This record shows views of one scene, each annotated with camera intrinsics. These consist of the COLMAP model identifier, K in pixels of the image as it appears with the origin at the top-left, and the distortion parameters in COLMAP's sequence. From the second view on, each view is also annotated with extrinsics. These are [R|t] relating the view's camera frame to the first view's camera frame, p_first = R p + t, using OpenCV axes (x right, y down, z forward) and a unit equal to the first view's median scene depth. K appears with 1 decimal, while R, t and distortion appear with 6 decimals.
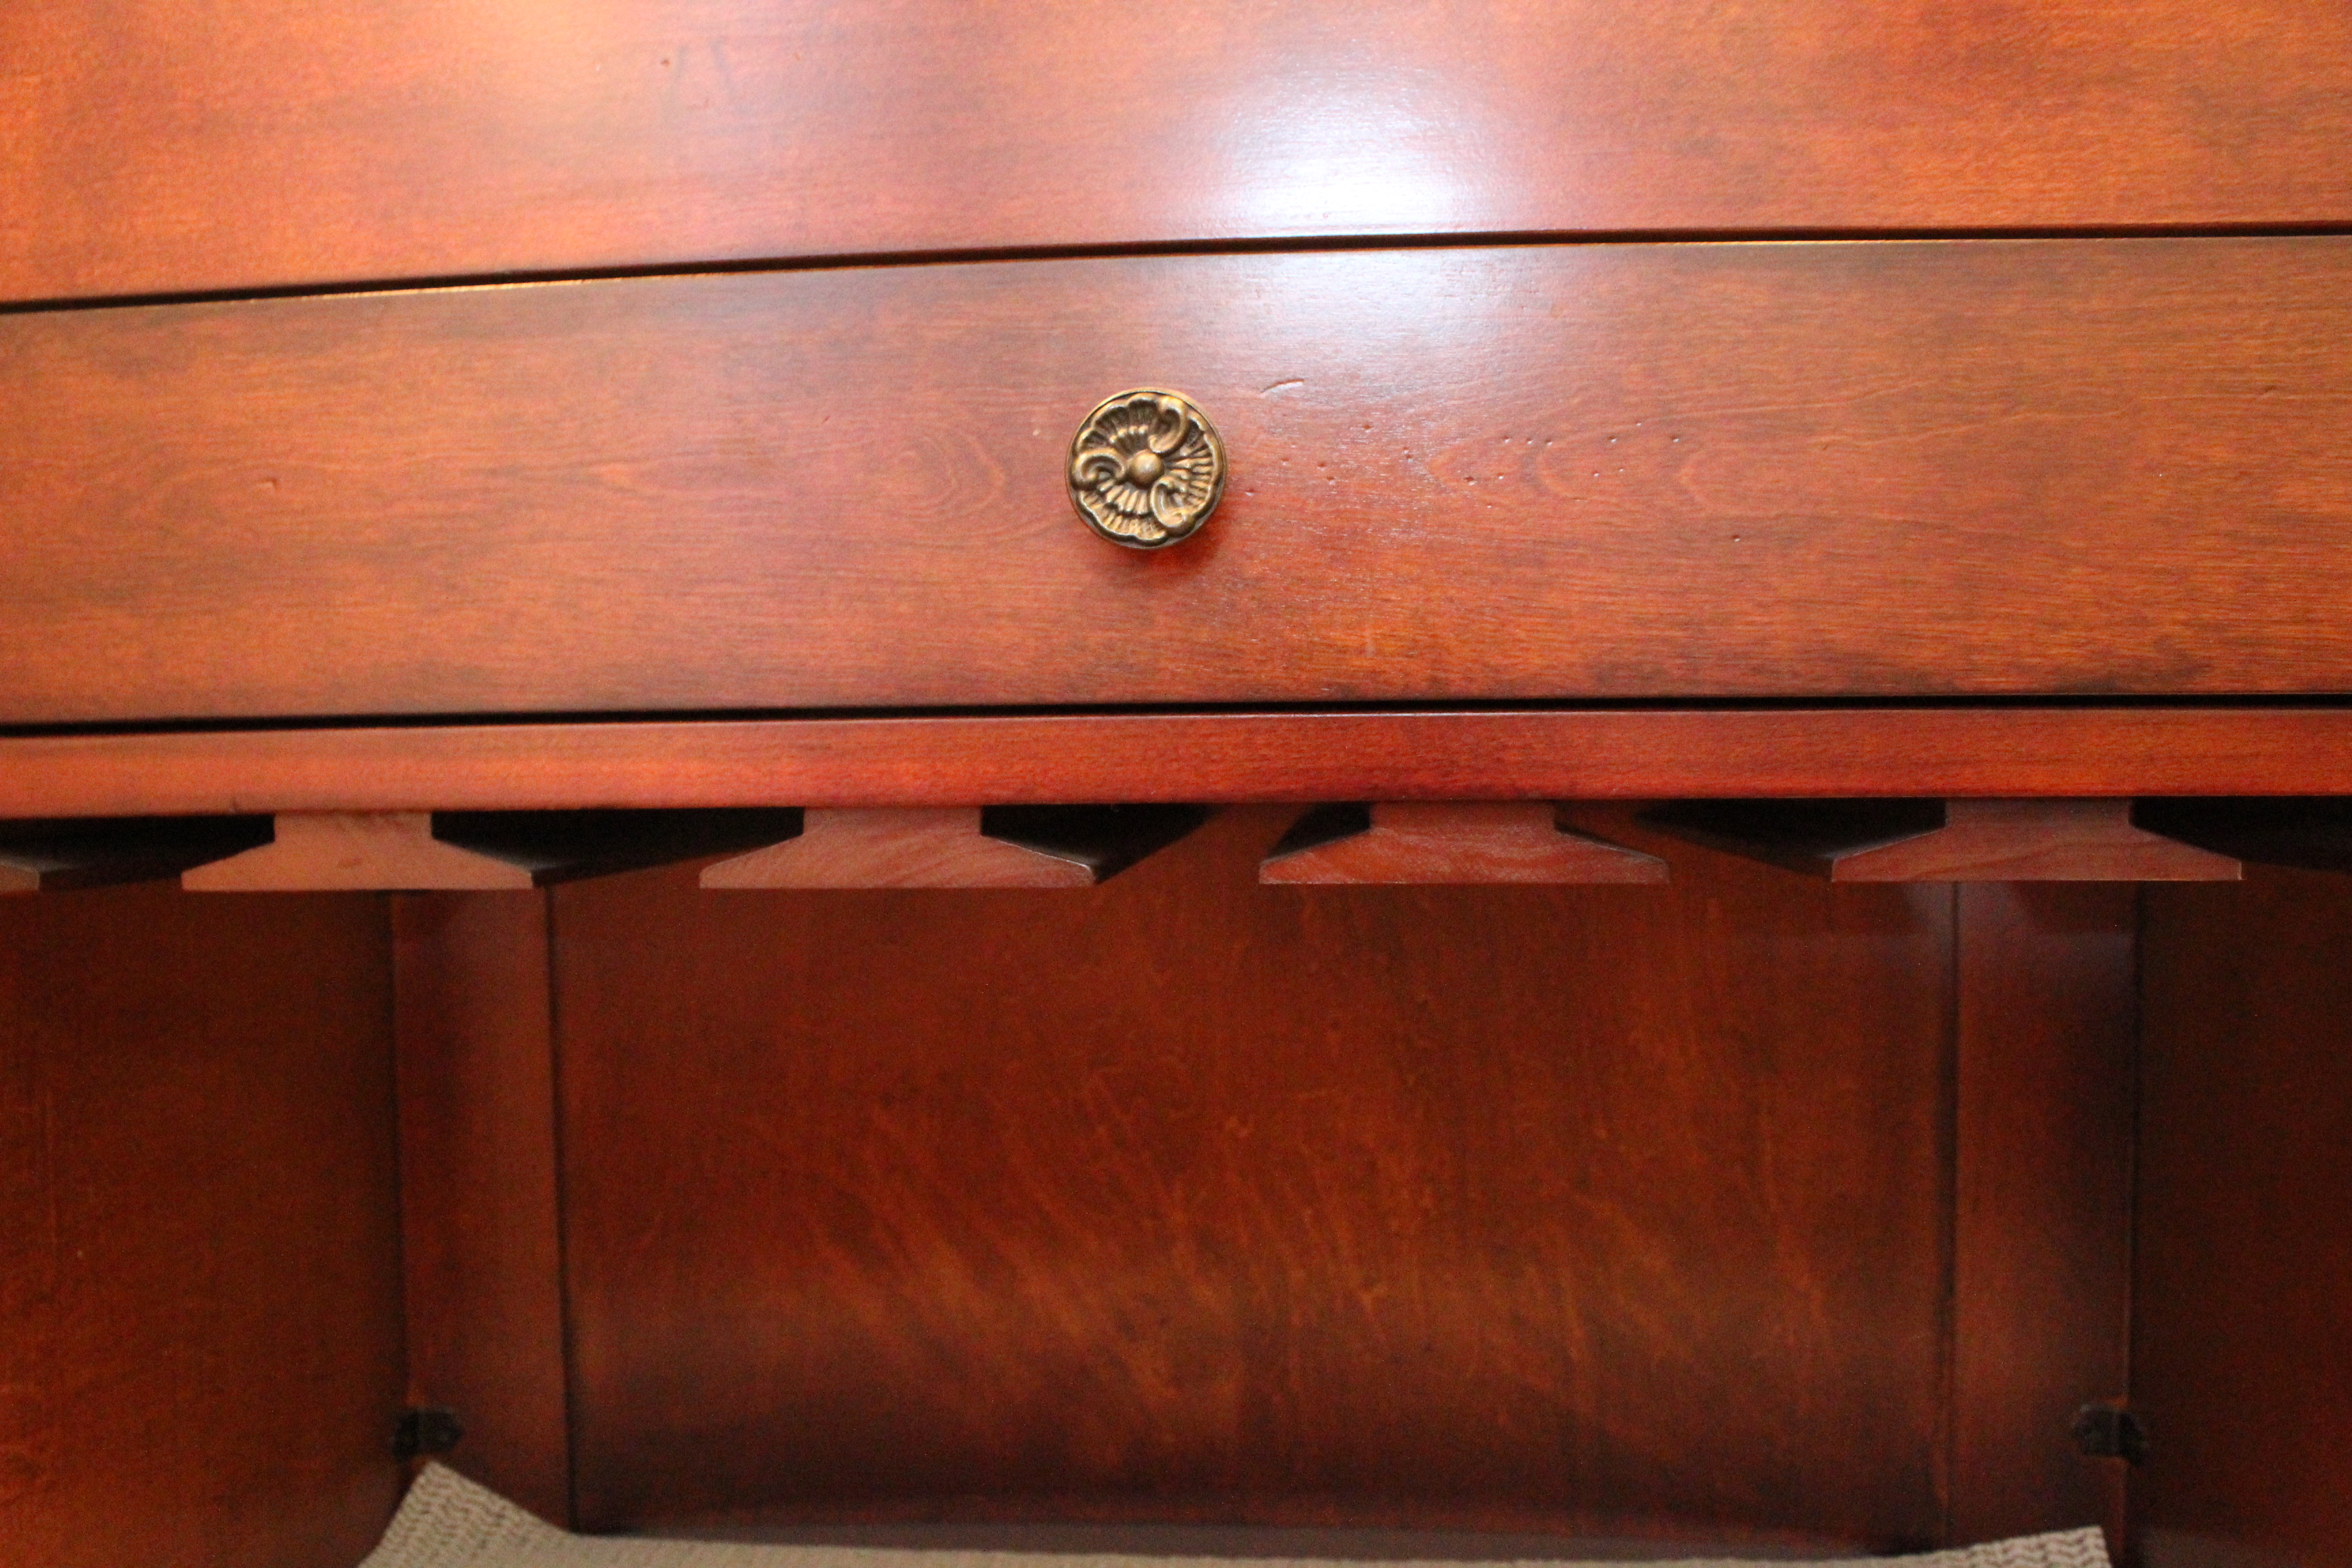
lens RADIAL K [[1986.9, 0, 1176.0], [0, 1986.9, 784.0], [0, 0, 1]] dist [-0.169076, 0.152653]
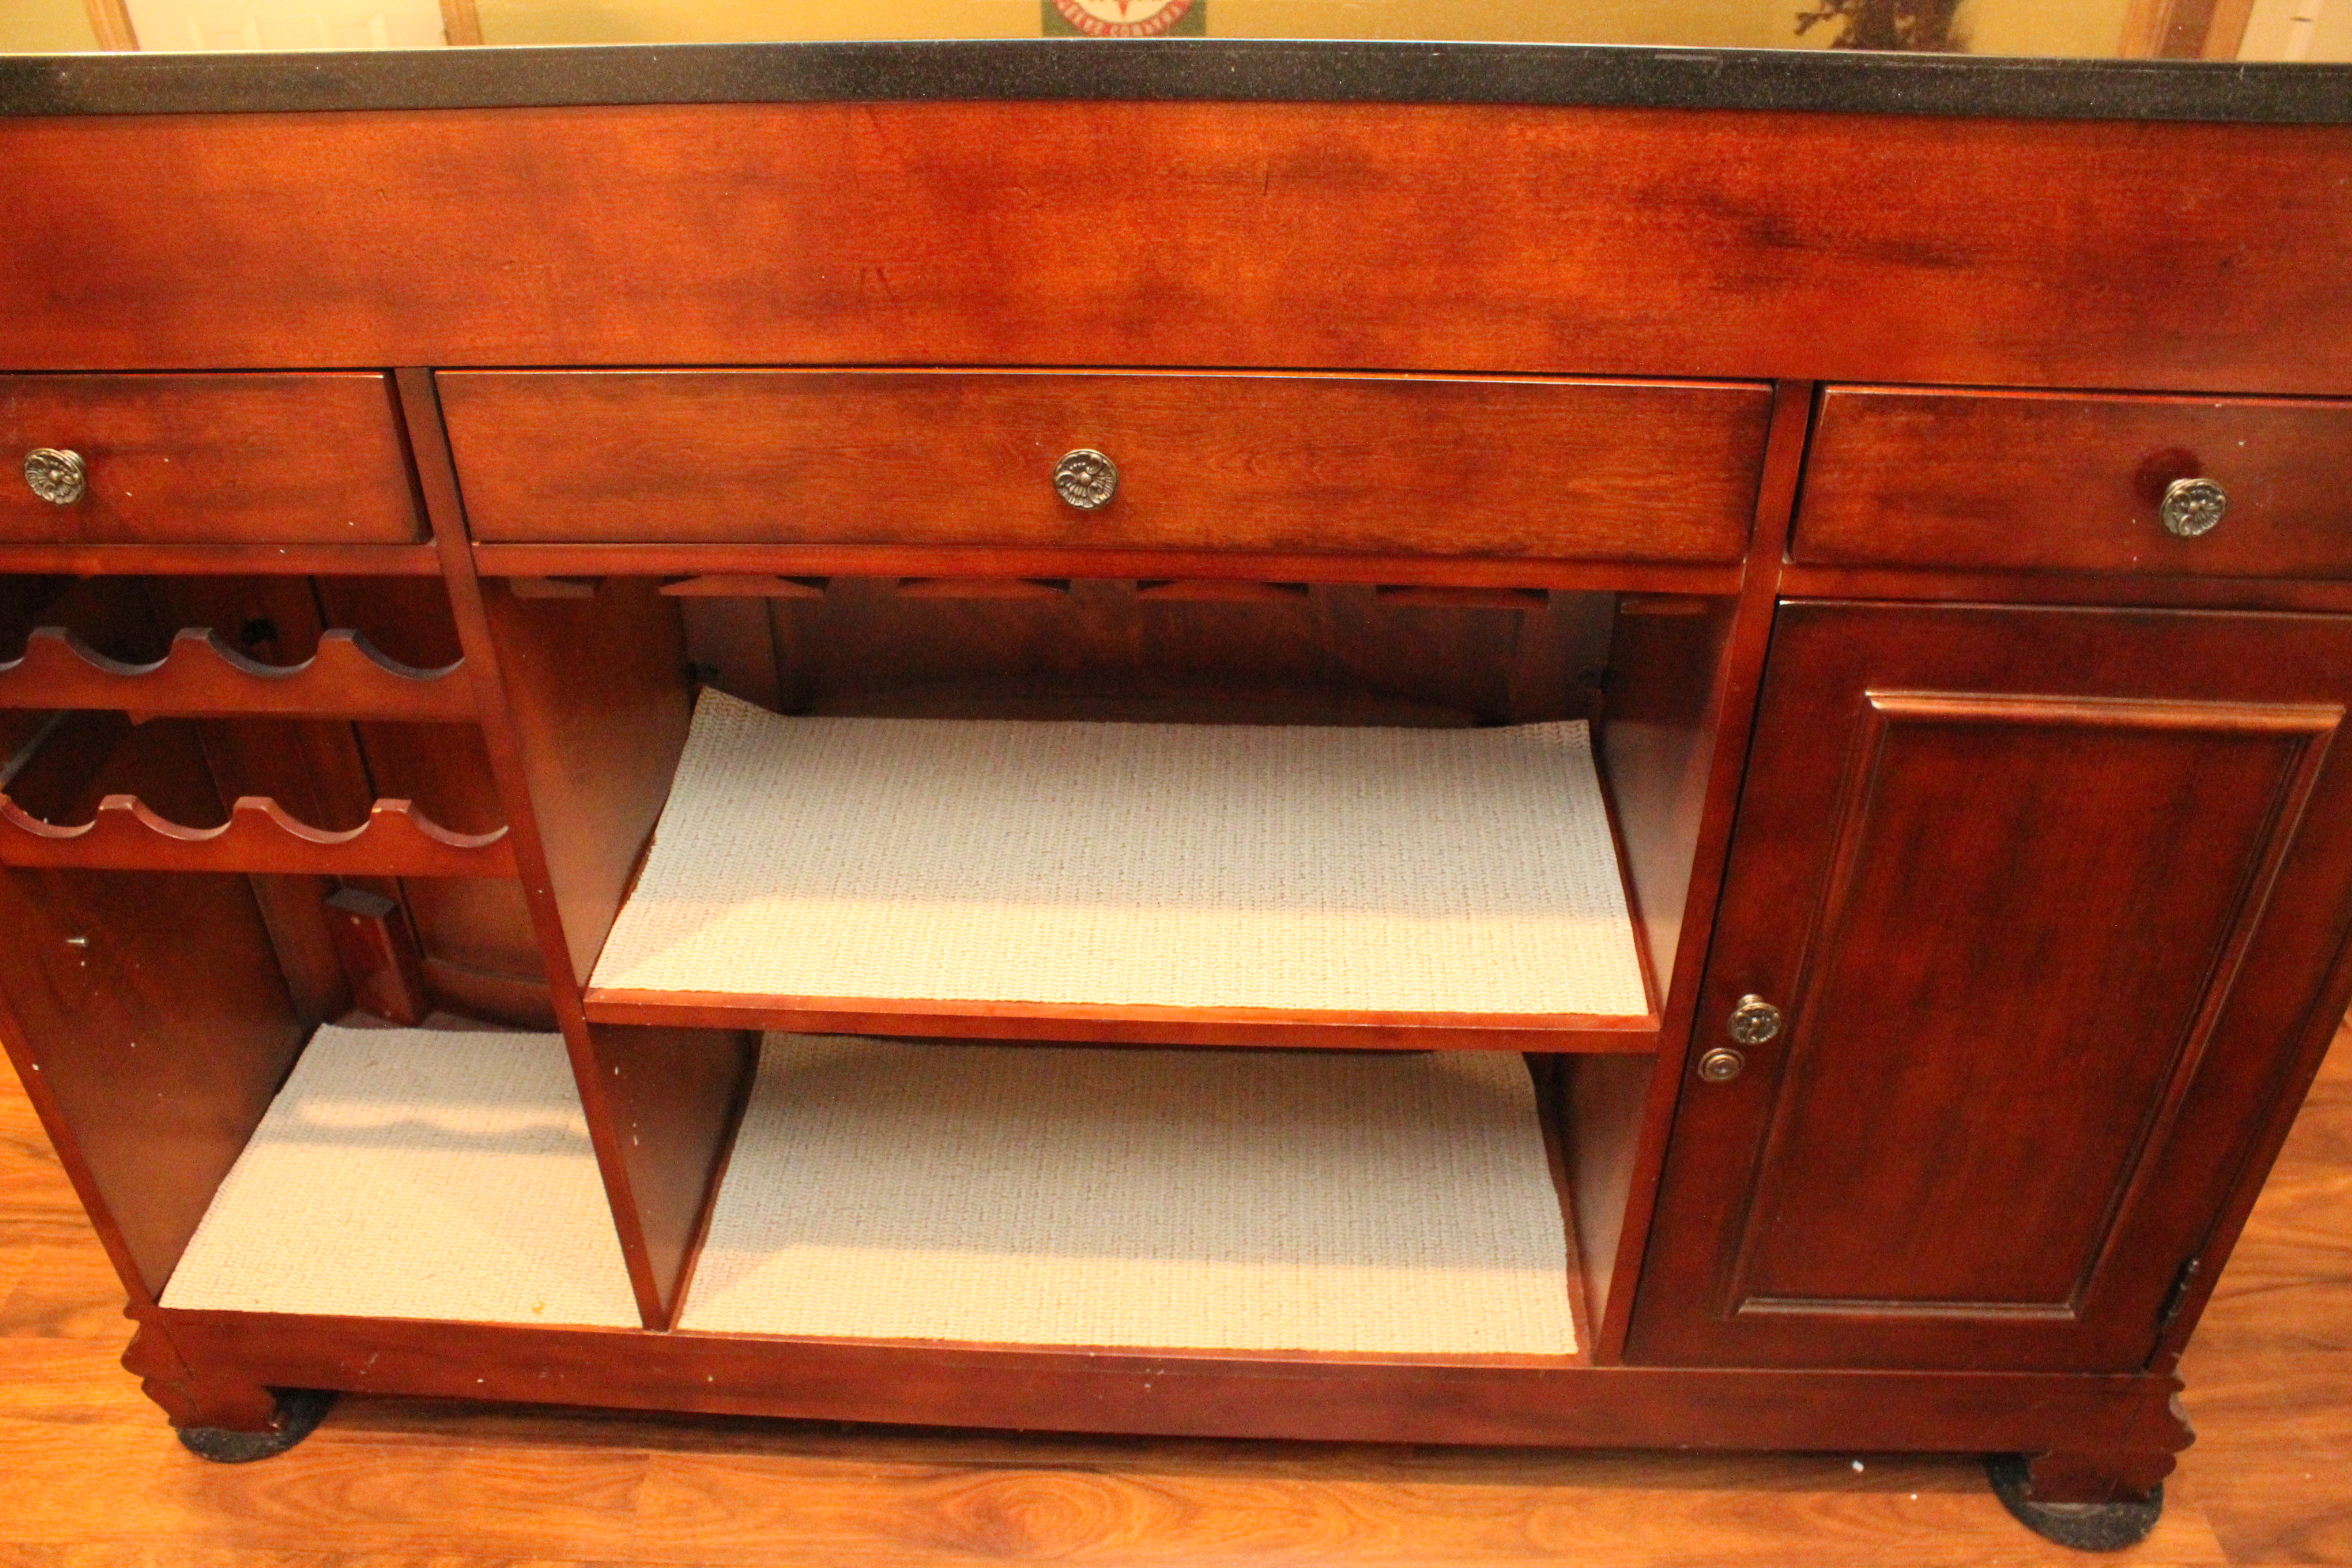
lens RADIAL K [[1918.4, 0, 1205.1], [0, 1918.4, 784.9], [0, 0, 1]] dist [-0.175860, 0.158046]
pose [[0.999012, -0.015275, 0.041731, 0.026911], [-0.010802, 0.827425, 0.561472, -1.134637], [-0.043106, -0.561368, 0.826443, -1.103739]]
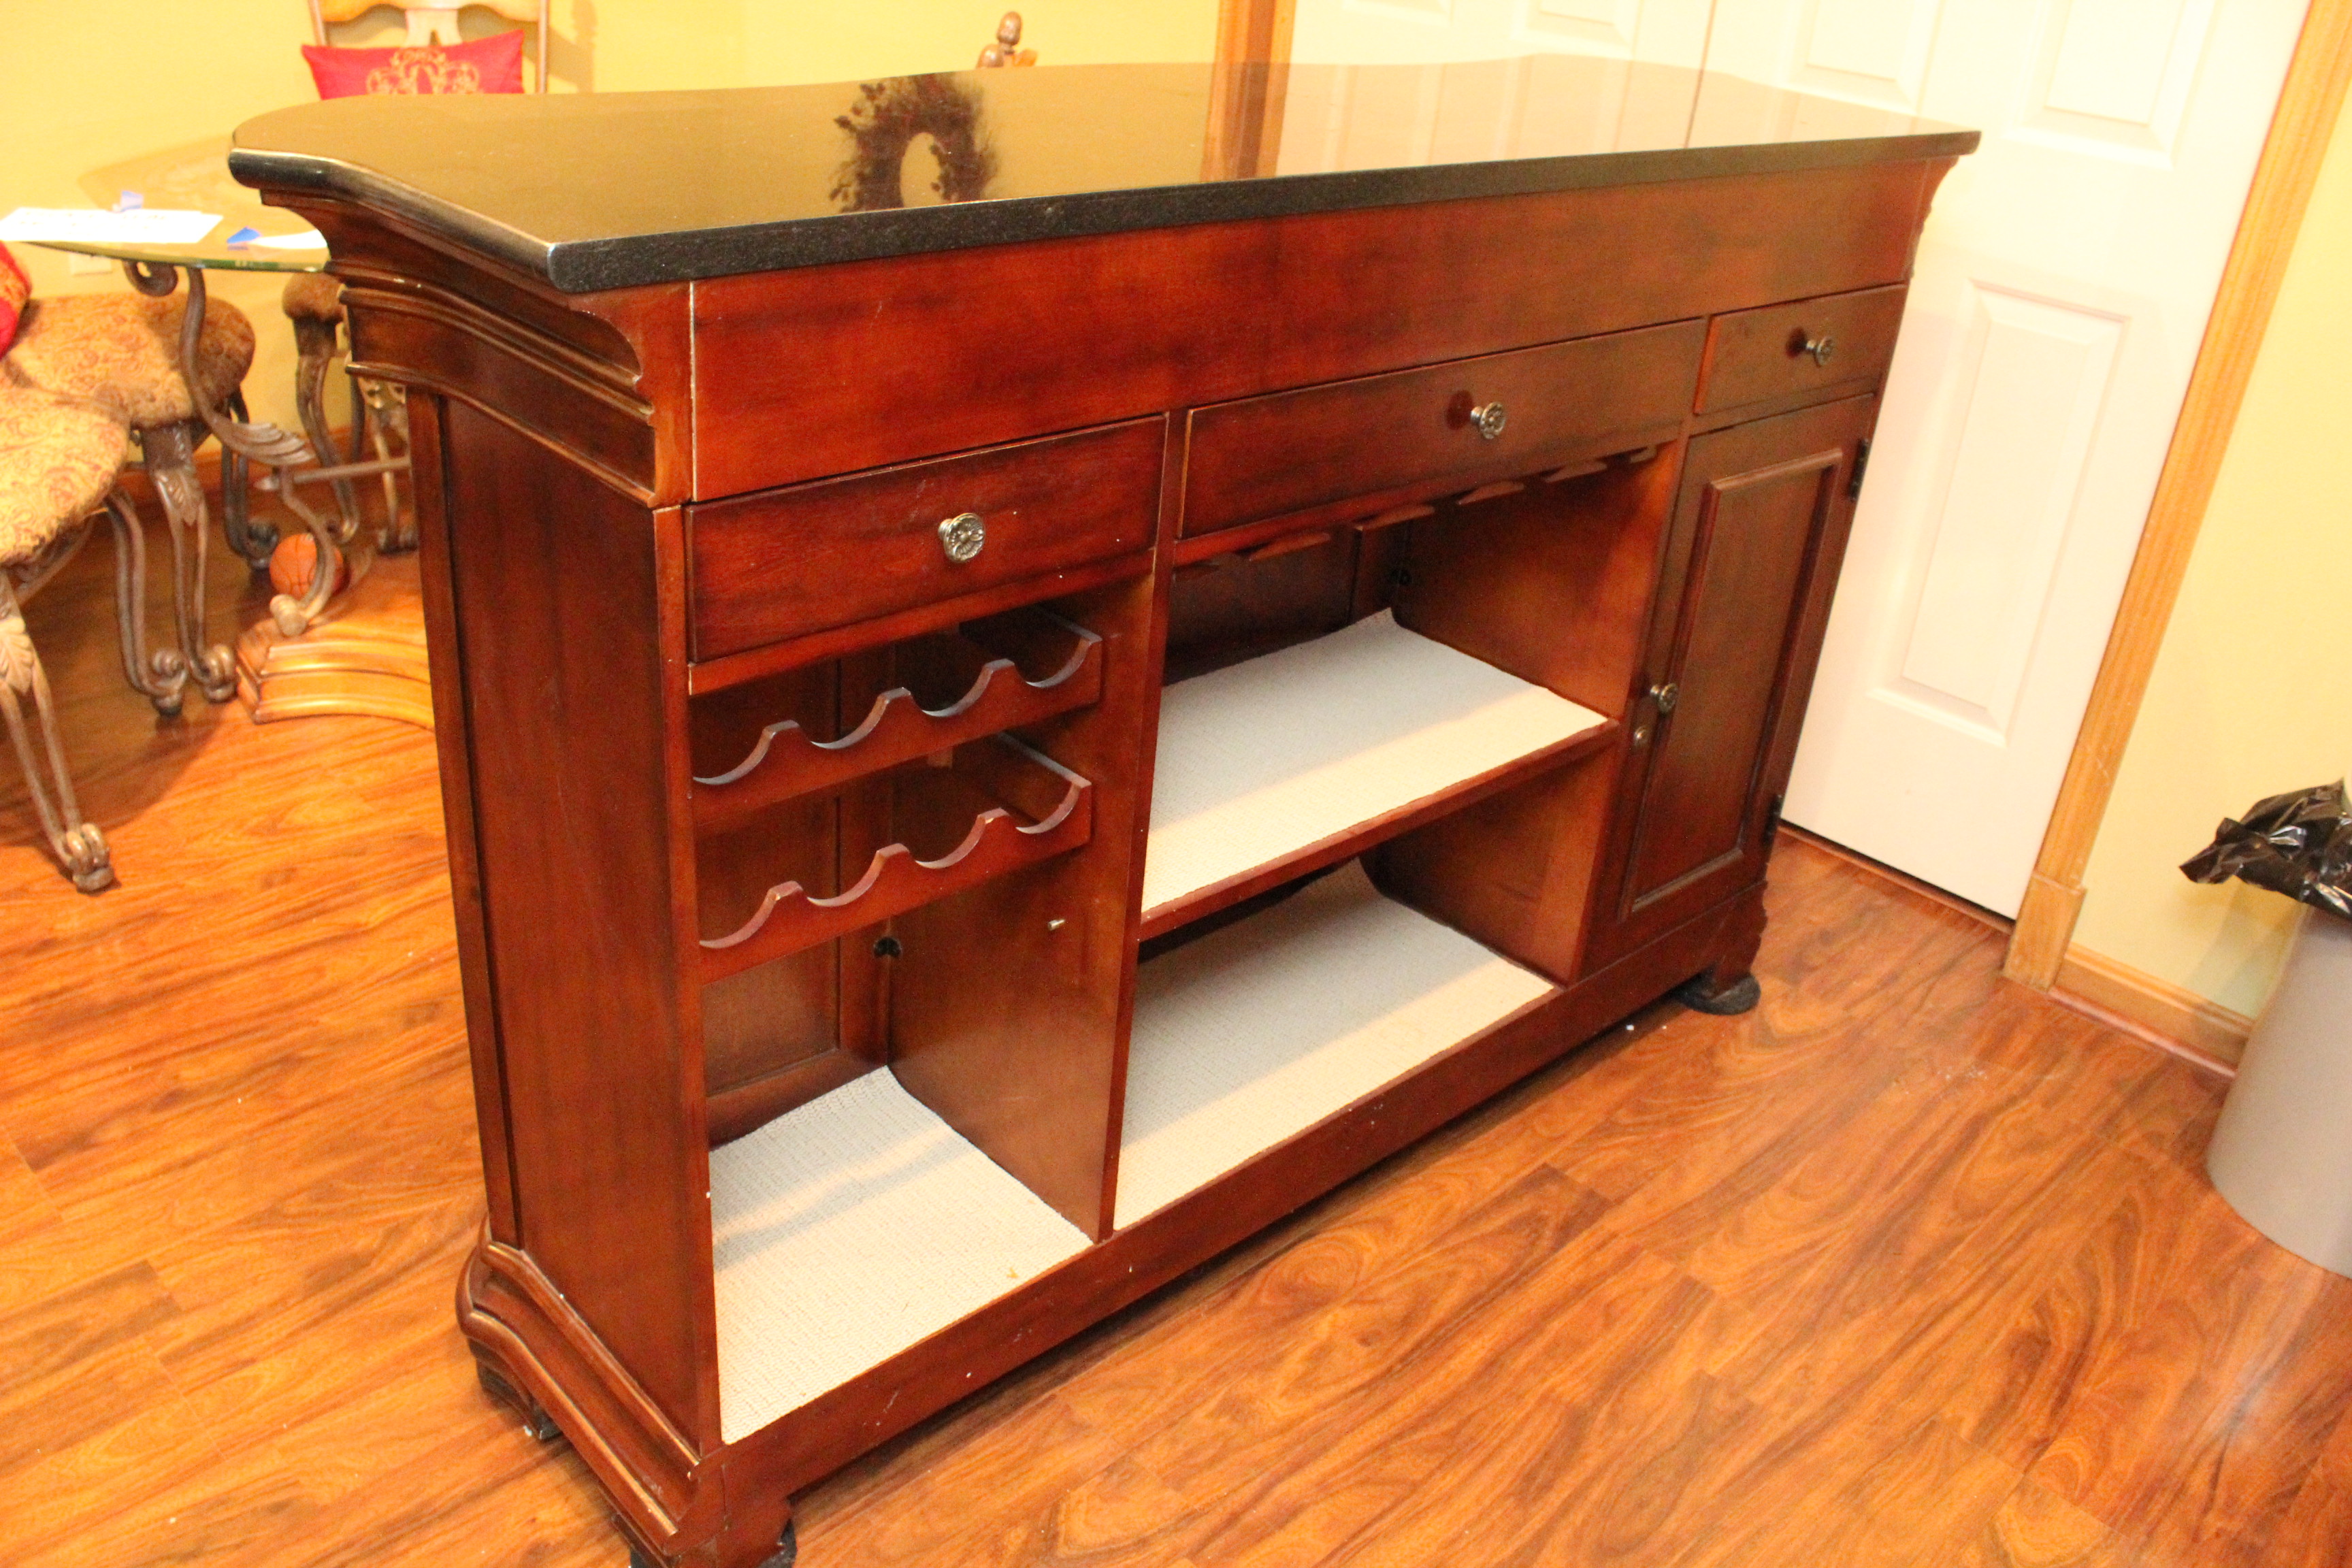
lens RADIAL K [[1918.4, 0, 1205.1], [0, 1918.4, 784.9], [0, 0, 1]] dist [-0.175860, 0.158046]
pose [[0.657622, -0.279635, 0.699527, -3.274816], [-0.083193, 0.895921, 0.436353, -1.113876], [-0.748740, -0.345151, 0.565914, -0.977622]]
